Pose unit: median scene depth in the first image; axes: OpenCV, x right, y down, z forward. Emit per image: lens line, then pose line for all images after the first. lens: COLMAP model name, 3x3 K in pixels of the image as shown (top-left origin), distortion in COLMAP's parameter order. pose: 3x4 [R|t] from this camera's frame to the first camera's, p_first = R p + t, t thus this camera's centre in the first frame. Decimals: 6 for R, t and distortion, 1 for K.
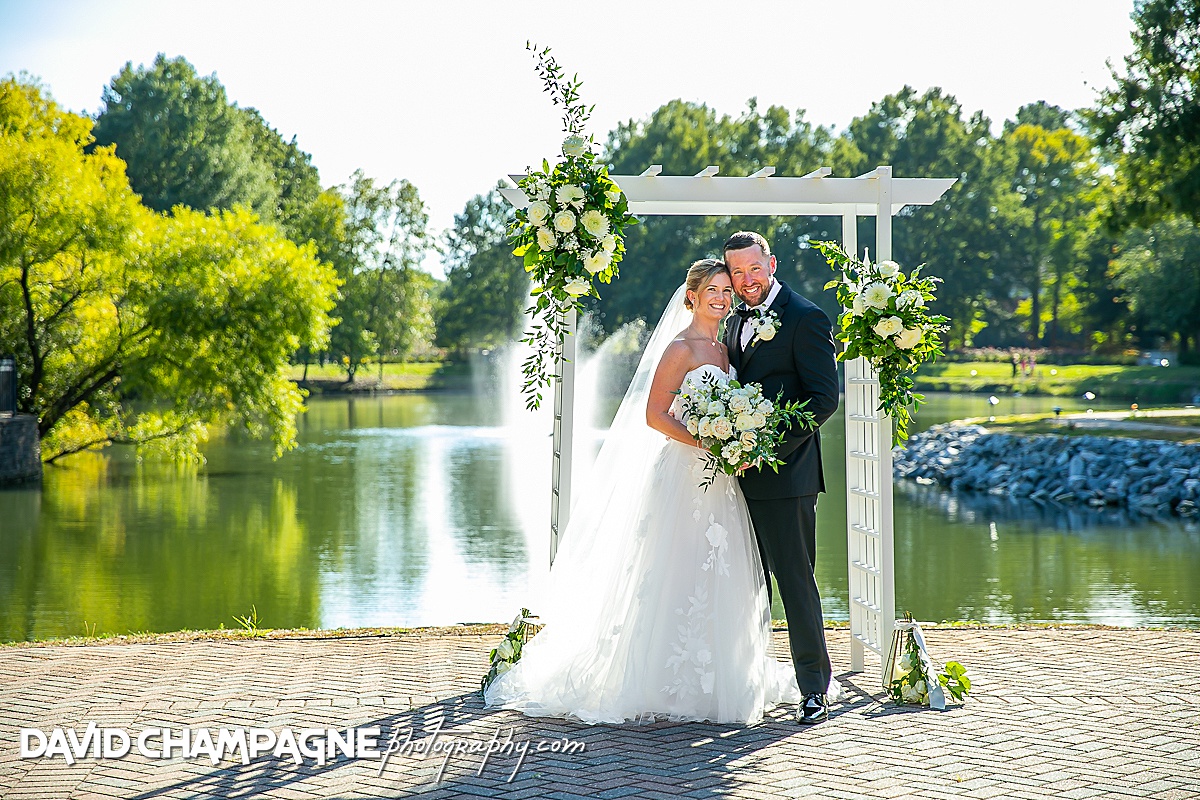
lens RADIAL K [[2246.6, 0, 600.0], [0, 2246.6, 400.0], [0, 0, 1]] dist [0.209304, 0.054919]
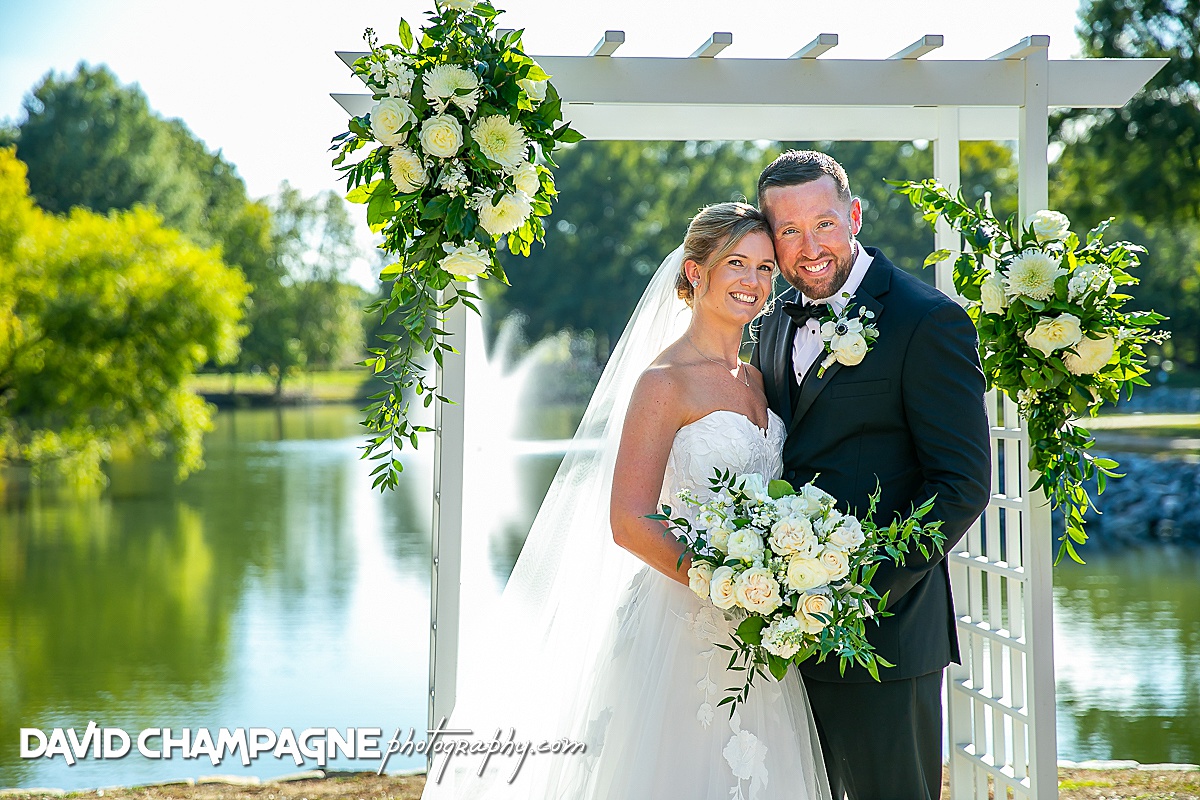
lens RADIAL K [[2246.6, 0, 600.0], [0, 2246.6, 400.0], [0, 0, 1]] dist [0.209304, 0.054919]
pose [[0.999493, -0.006692, 0.031132, 0.004441], [0.006818, 0.999969, -0.003941, -0.015332], [-0.031105, 0.004151, 0.999508, 0.465381]]
